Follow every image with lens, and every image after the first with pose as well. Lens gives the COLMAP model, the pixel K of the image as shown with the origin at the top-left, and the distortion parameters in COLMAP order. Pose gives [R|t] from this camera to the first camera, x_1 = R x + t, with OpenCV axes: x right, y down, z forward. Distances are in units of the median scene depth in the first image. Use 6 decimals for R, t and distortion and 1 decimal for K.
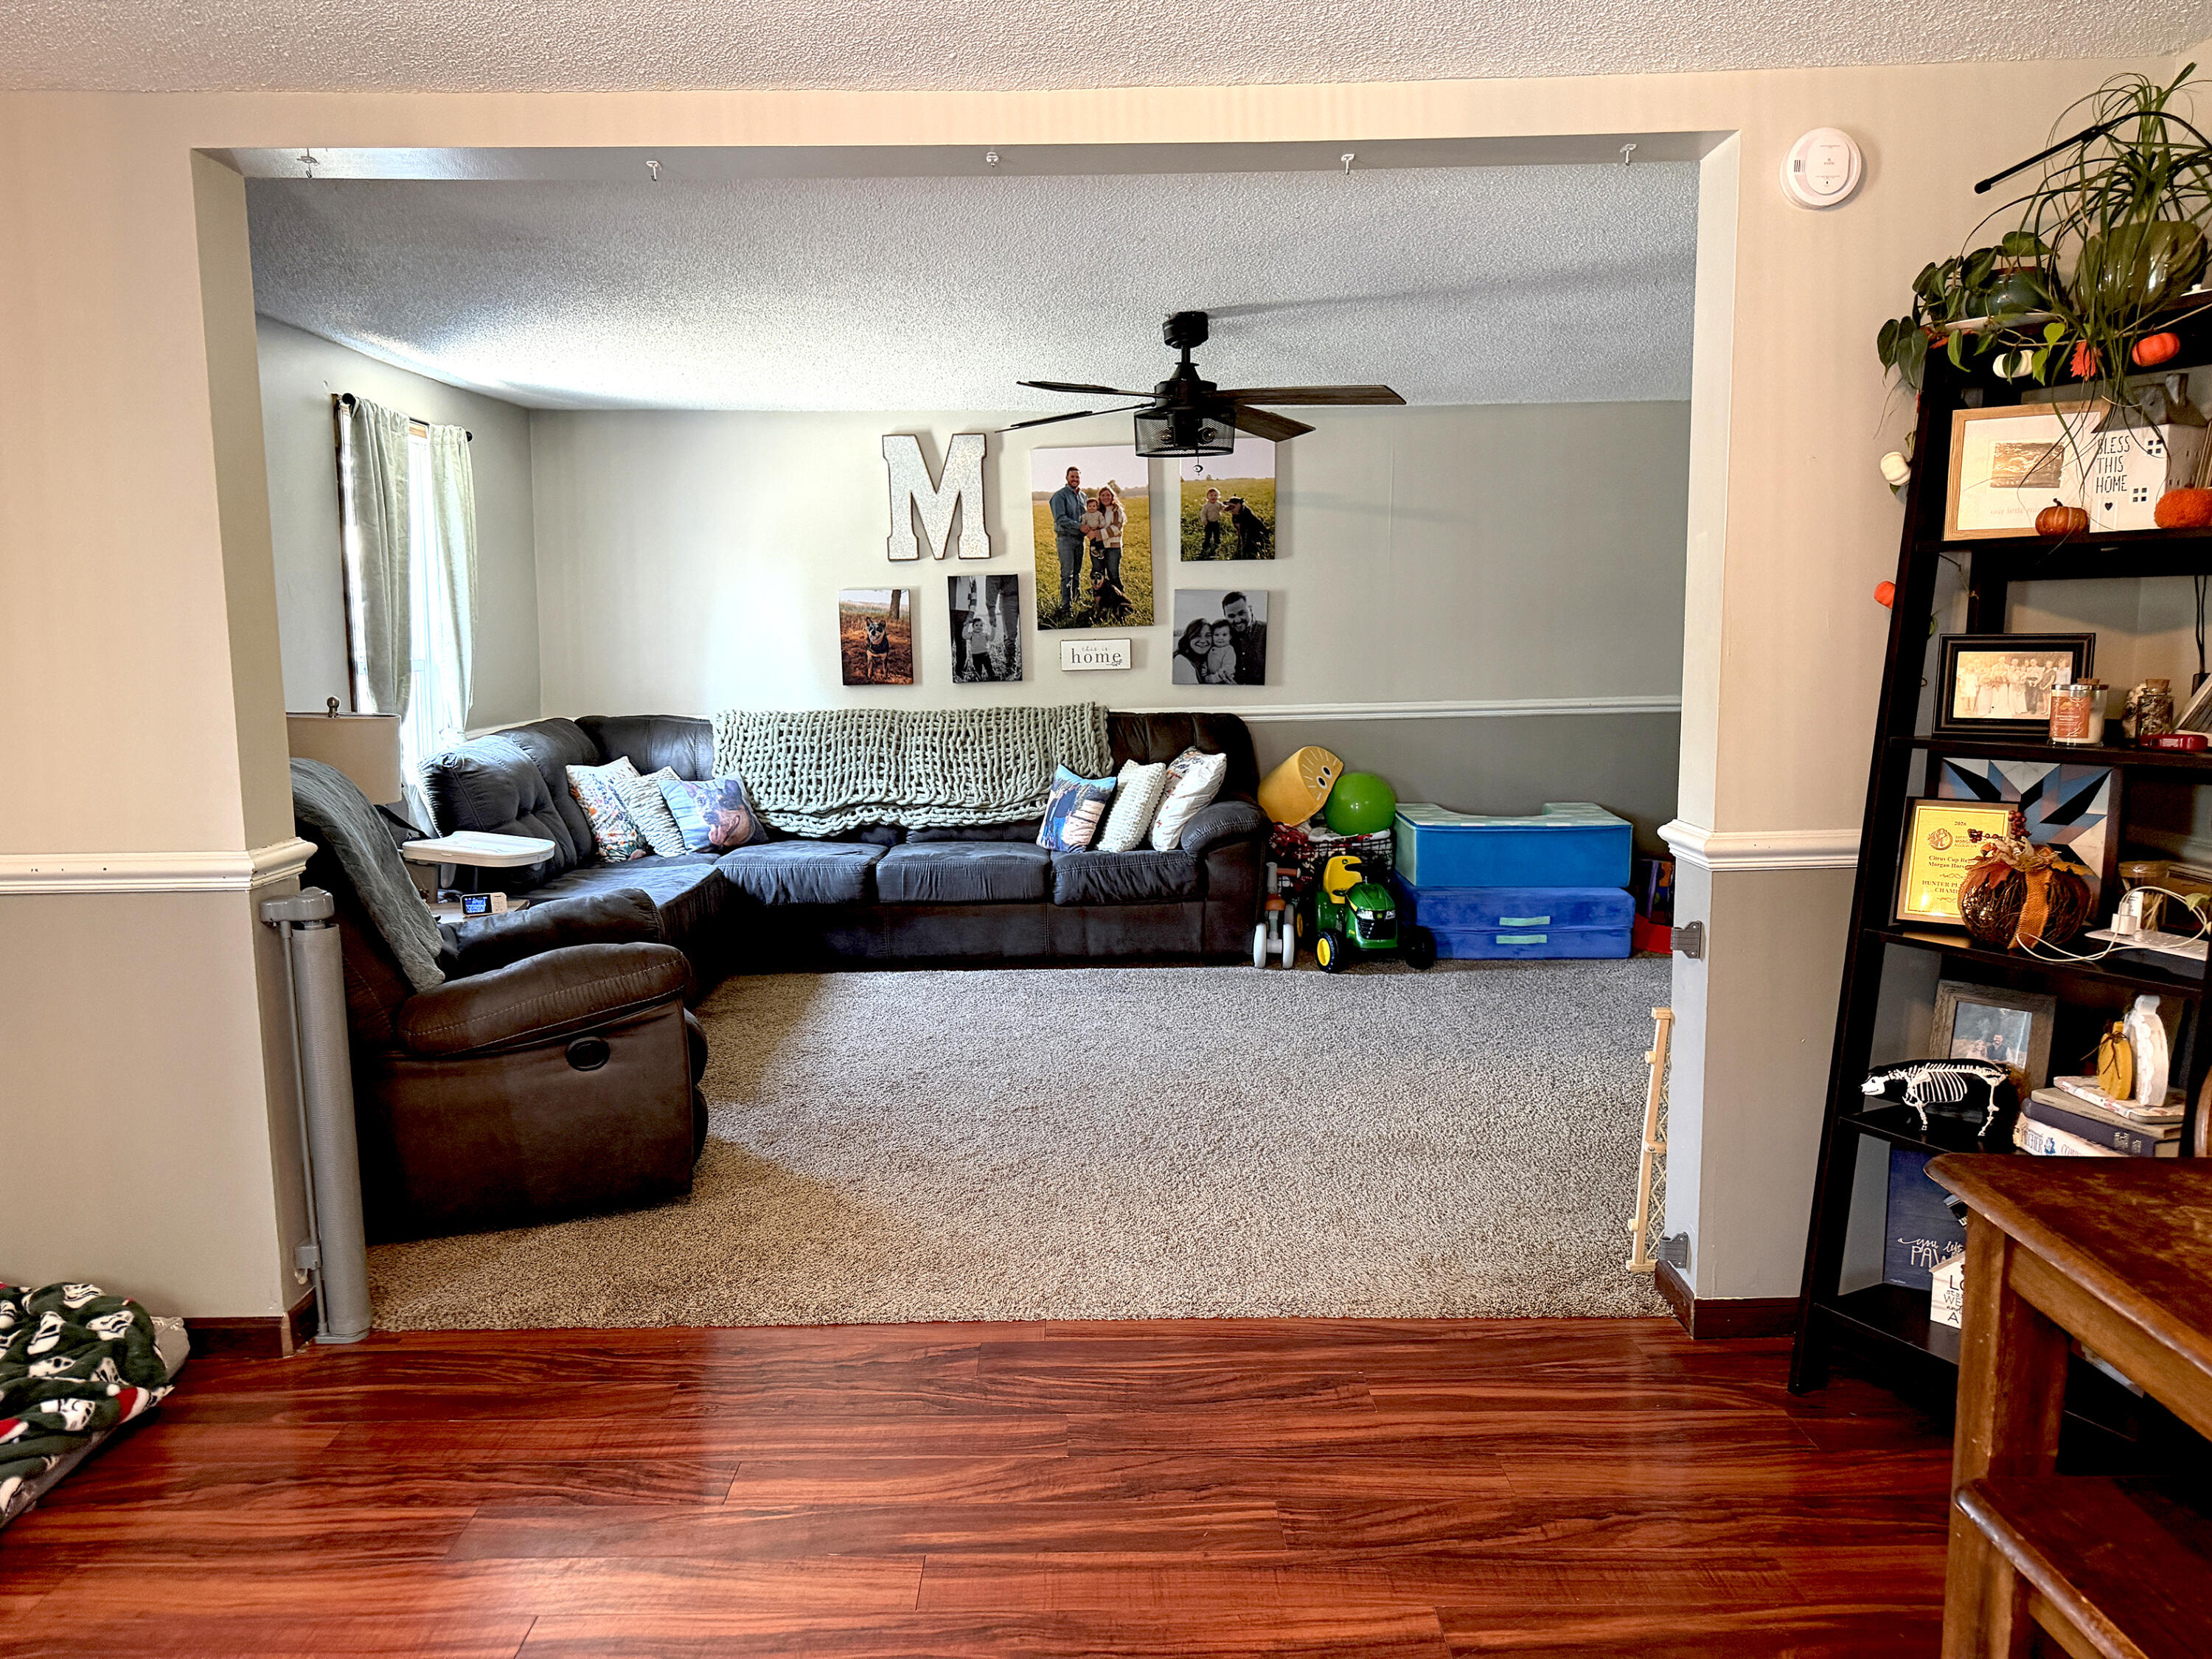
lens RADIAL K [[1556.2, 0, 1106.0], [0, 1556.2, 829.5], [0, 0, 1]] dist [0.077997, -0.000009]
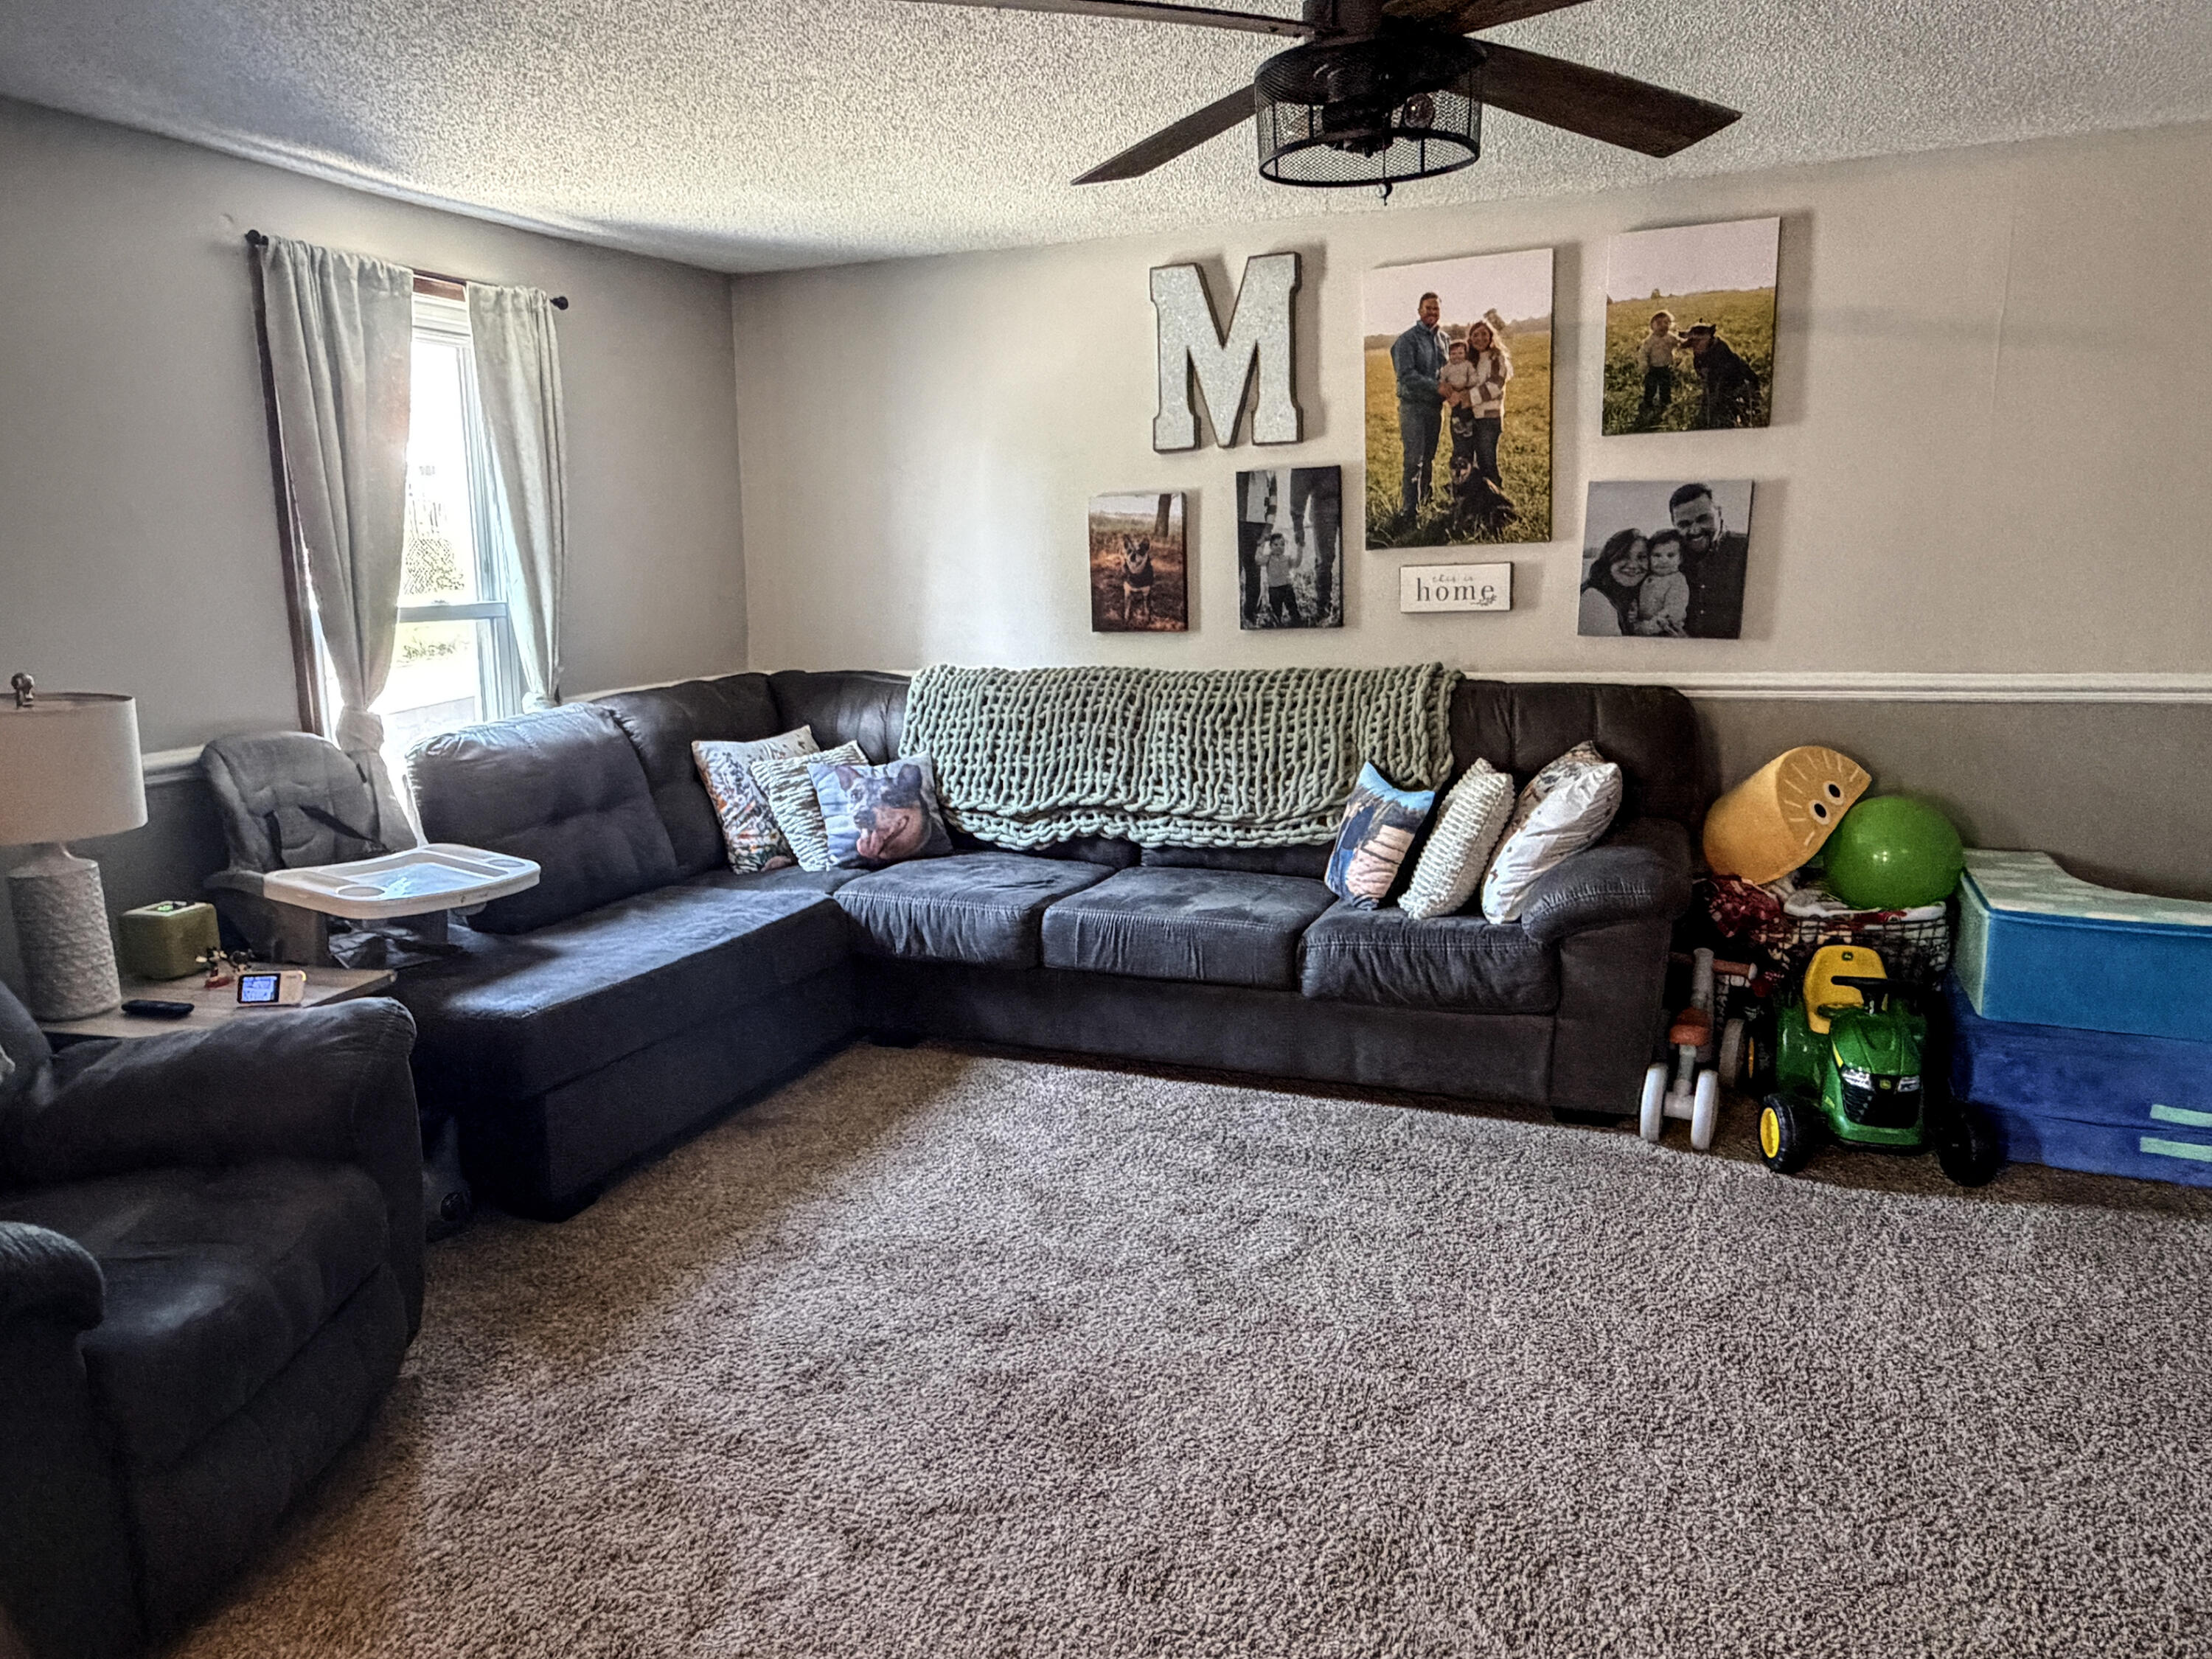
lens RADIAL K [[1478.6, 0, 1106.0], [0, 1478.6, 829.5], [0, 0, 1]] dist [-0.010323, -0.005670]
pose [[0.913853, 0.065352, -0.400752, 0.118157], [-0.039302, 0.996565, 0.072891, -0.054182], [0.404139, -0.050861, 0.913283, 0.399346]]
